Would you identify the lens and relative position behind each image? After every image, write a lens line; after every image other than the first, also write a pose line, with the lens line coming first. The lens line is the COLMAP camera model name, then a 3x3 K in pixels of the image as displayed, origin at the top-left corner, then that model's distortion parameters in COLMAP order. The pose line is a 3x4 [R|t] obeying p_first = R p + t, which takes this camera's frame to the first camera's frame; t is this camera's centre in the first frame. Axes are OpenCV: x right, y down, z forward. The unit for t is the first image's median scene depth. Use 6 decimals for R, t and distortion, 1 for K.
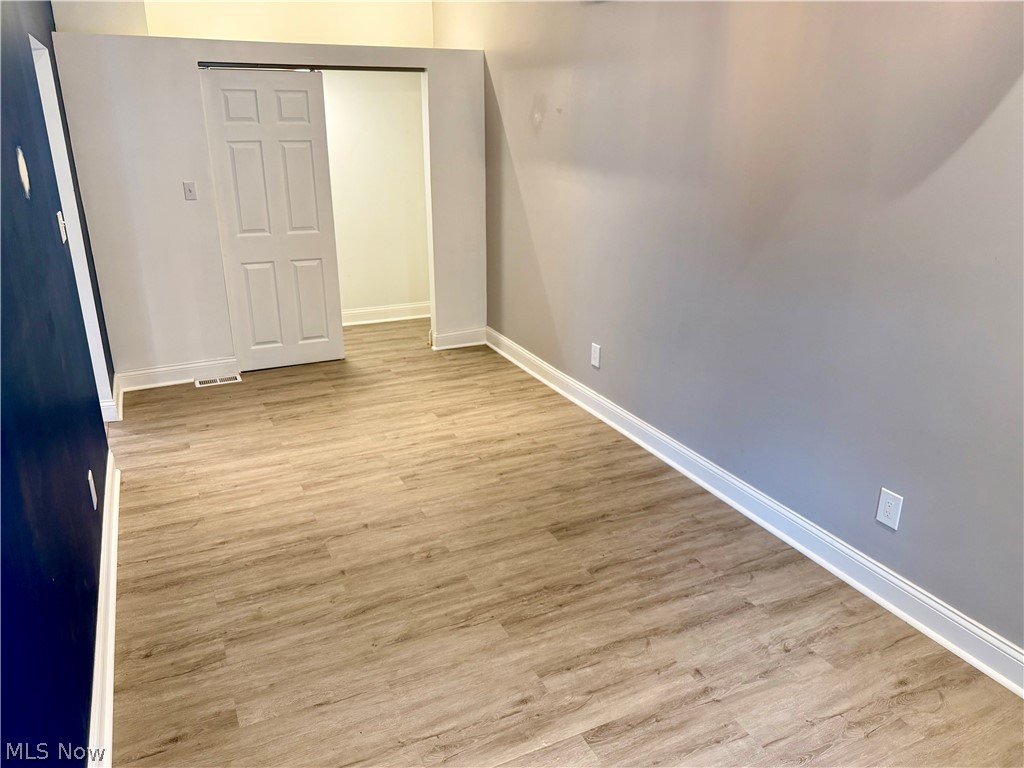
lens RADIAL K [[761.9, 0, 511.5], [0, 761.9, 375.0], [0, 0, 1]] dist [0.021078, -0.049652]
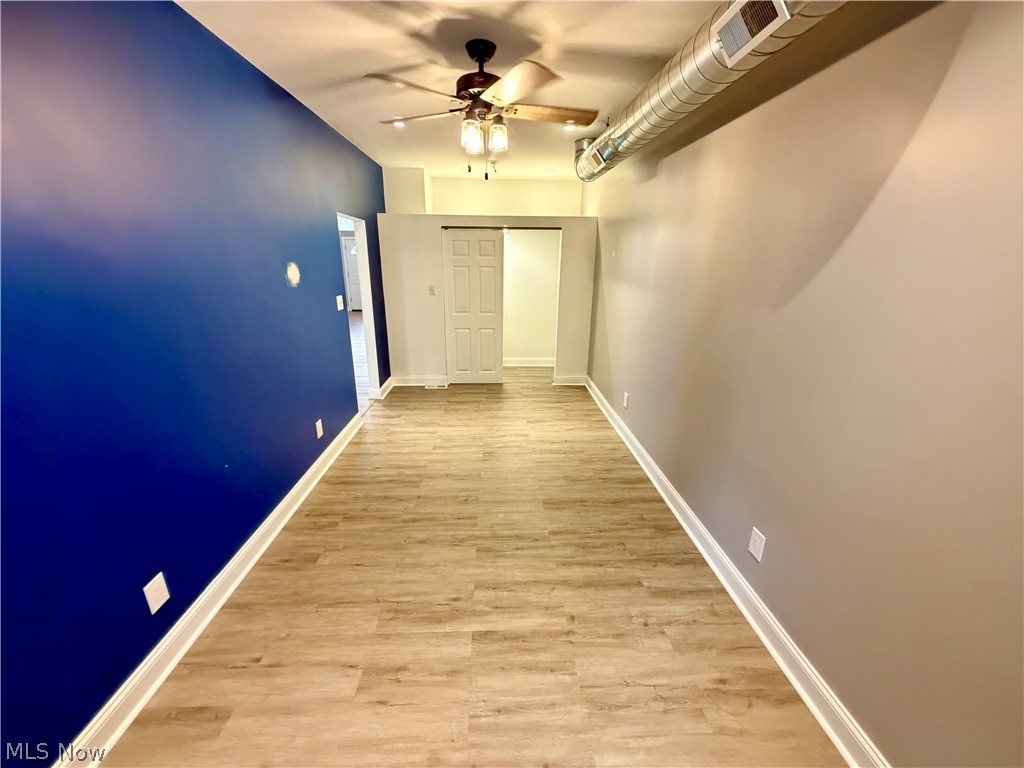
lens RADIAL K [[411.6, 0, 509.7], [0, 411.6, 380.5], [0, 0, 1]] dist [-0.008165, 0.001102]
pose [[0.914215, 0.123074, -0.386088, 0.320754], [-0.137397, 0.990469, -0.009608, -0.038317], [0.381226, 0.061831, 0.922412, 0.155741]]
